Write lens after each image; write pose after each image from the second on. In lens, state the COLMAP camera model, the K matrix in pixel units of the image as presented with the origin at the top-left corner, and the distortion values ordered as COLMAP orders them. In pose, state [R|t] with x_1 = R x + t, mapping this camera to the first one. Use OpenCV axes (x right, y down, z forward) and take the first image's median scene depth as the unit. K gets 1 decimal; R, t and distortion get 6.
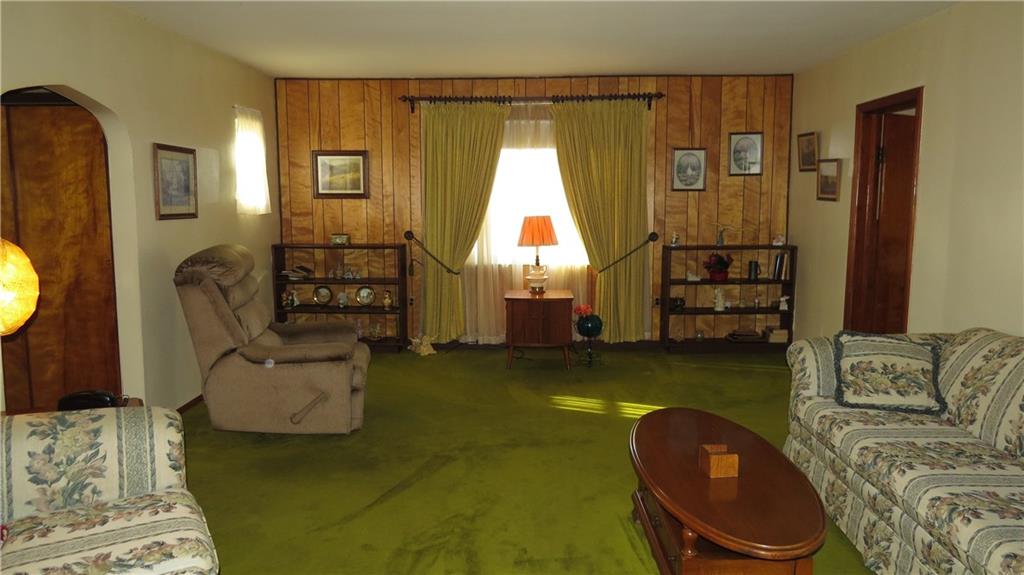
lens RADIAL K [[742.6, 0, 512.5], [0, 742.6, 285.5], [0, 0, 1]] dist [-0.008921, -0.010953]
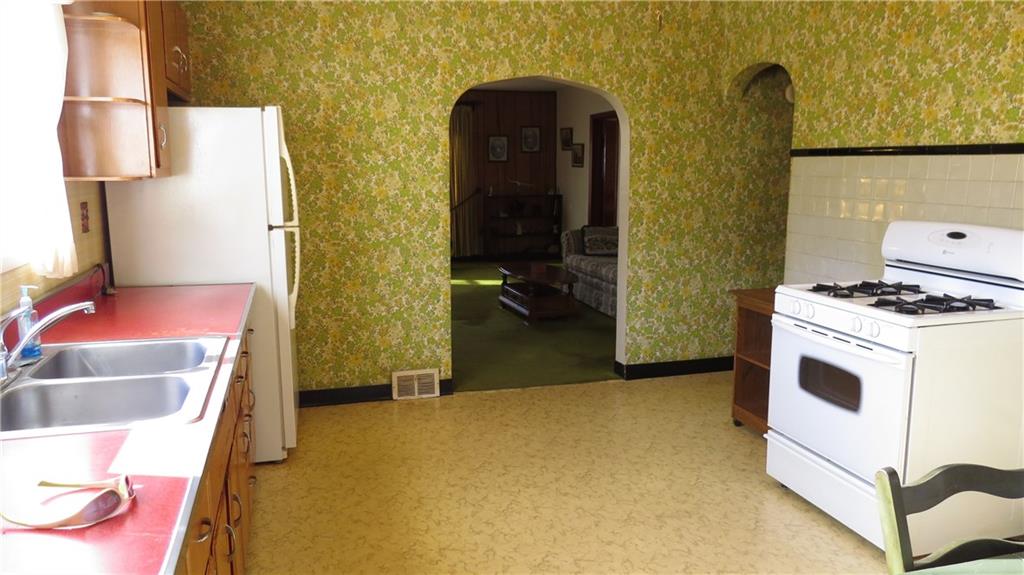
lens RADIAL K [[742.6, 0, 511.8], [0, 742.6, 288.8], [0, 0, 1]] dist [-0.008921, -0.010953]
pose [[0.953326, -0.048299, 0.298056, -0.234902], [0.036370, 0.998305, 0.045444, 0.078247], [-0.299746, -0.032483, 0.953466, -0.575053]]
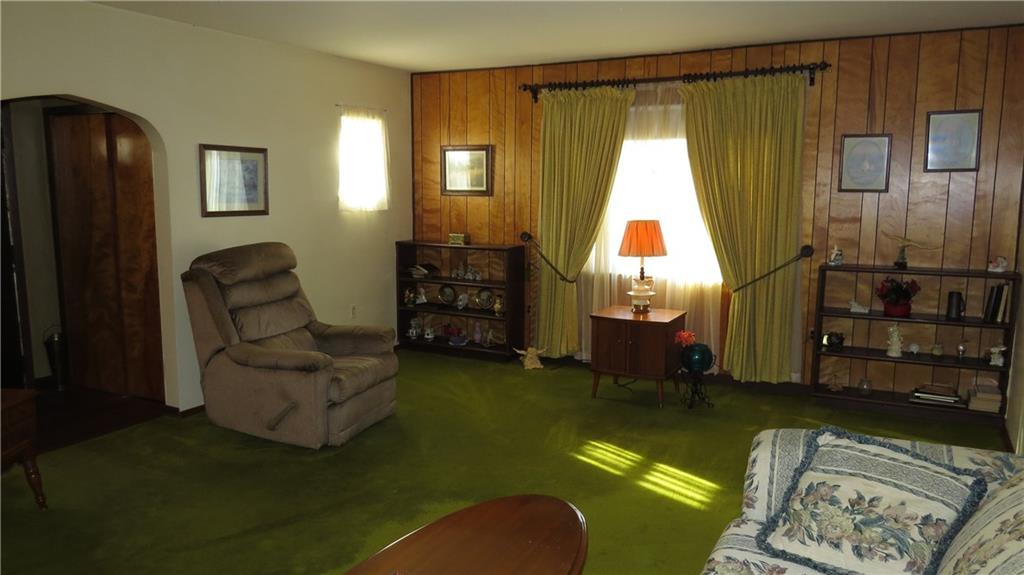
lens RADIAL K [[742.6, 0, 511.2], [0, 742.6, 285.6], [0, 0, 1]] dist [-0.008921, -0.010953]
pose [[0.887346, 0.068281, -0.456021, 0.271388], [-0.062237, 0.997661, 0.028279, -0.032863], [0.456885, 0.003288, 0.889519, 0.178531]]
